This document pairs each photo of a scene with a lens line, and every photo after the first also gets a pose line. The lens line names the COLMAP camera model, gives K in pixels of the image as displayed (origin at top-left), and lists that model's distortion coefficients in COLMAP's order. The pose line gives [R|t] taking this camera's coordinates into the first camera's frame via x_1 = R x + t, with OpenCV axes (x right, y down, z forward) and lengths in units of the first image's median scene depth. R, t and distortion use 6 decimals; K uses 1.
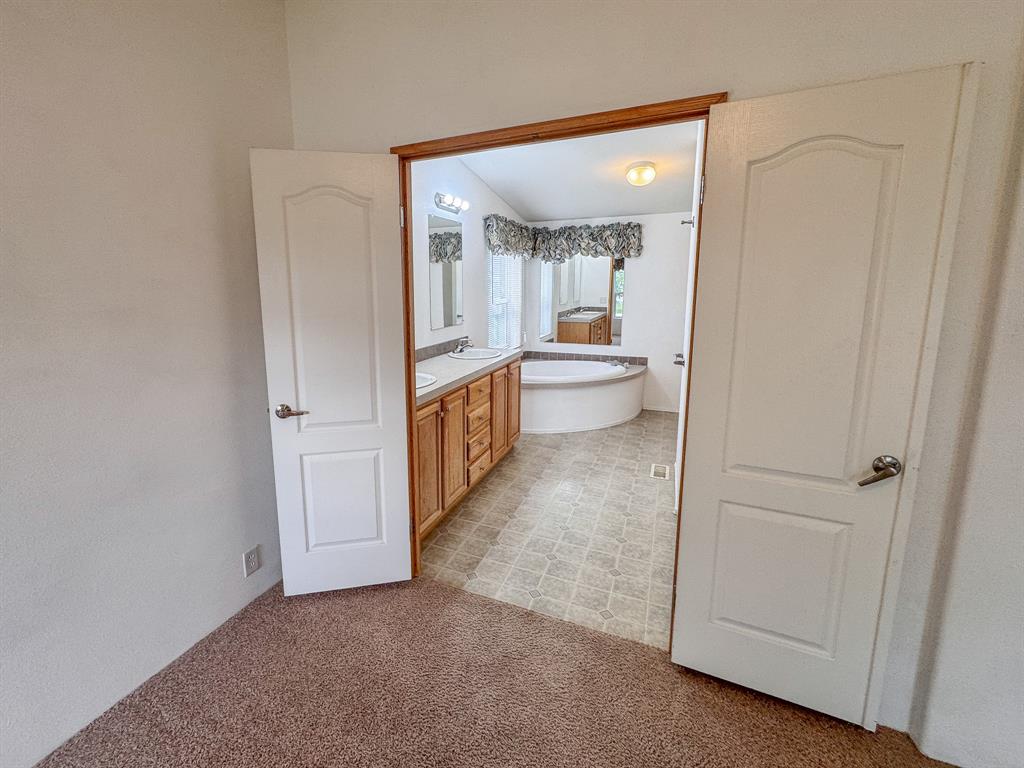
lens RADIAL K [[429.5, 0, 479.6], [0, 429.5, 353.4], [0, 0, 1]] dist [0.000858, -0.000067]
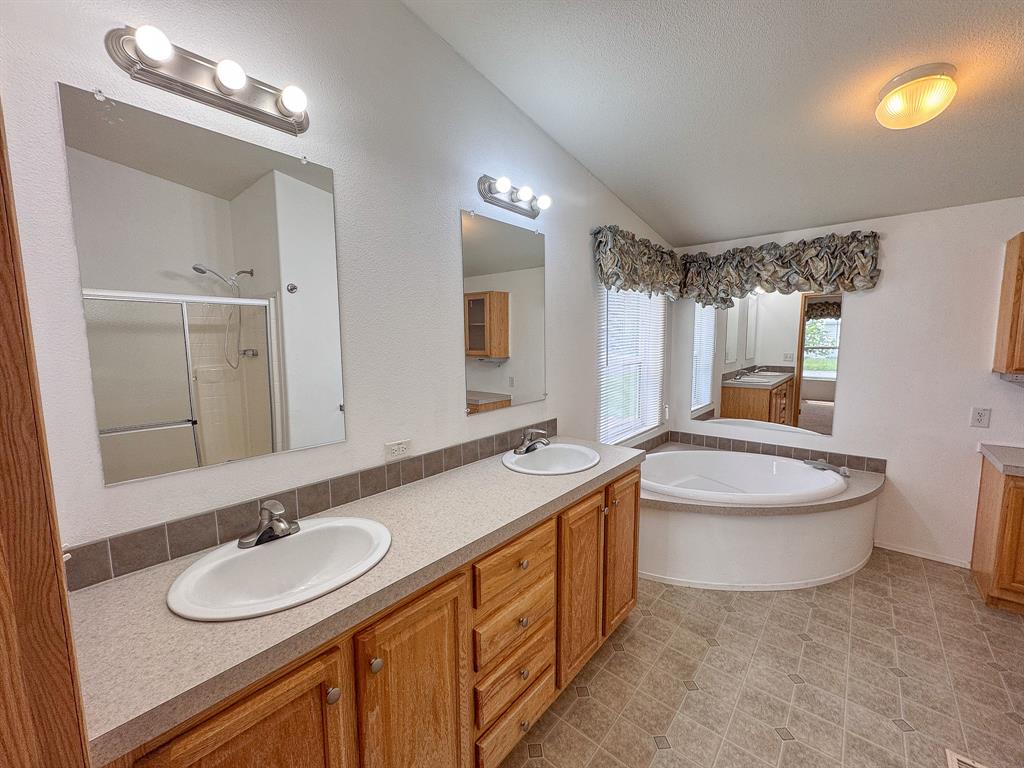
lens RADIAL K [[409.9, 0, 515.6], [0, 409.9, 382.6], [0, 0, 1]] dist [-0.003718, 0.000191]
pose [[0.956778, 0.029422, -0.289328, 0.099085], [-0.044074, 0.998047, -0.044257, -0.072748], [0.287461, 0.055096, 0.956206, 0.477517]]
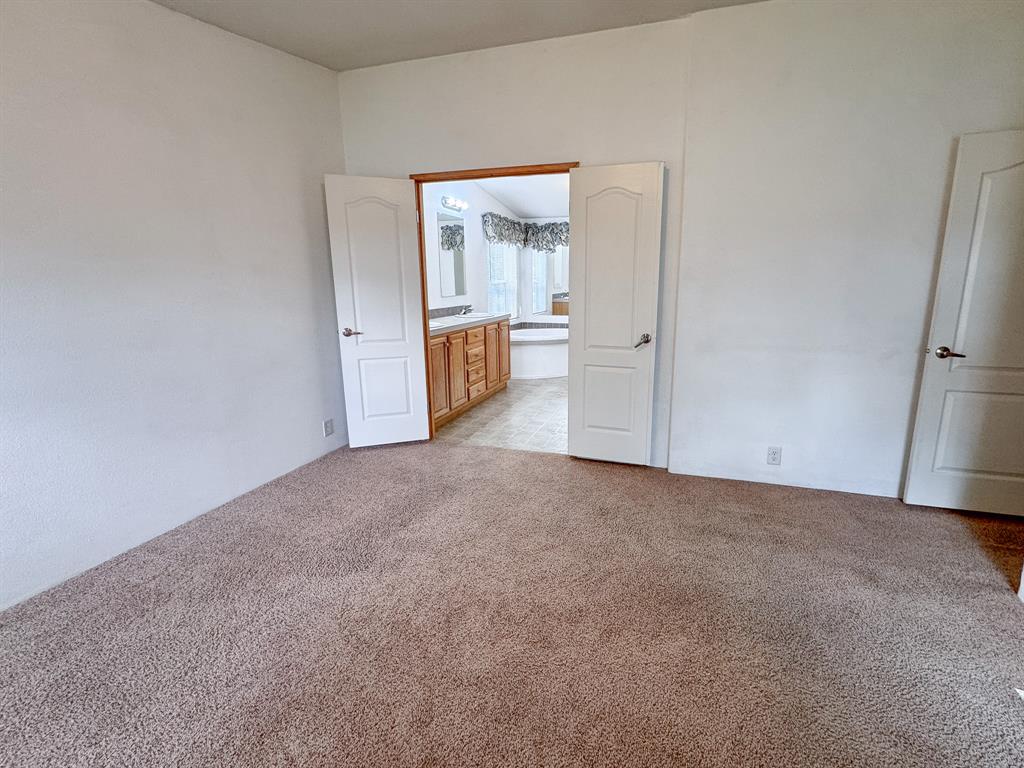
lens RADIAL K [[409.9, 0, 554.2], [0, 409.9, 361.1], [0, 0, 1]] dist [-0.003718, 0.000191]
pose [[0.990824, -0.018386, 0.133905, 0.063840], [0.012408, 0.998894, 0.045348, 0.093518], [-0.134591, -0.043271, 0.989956, -0.350942]]
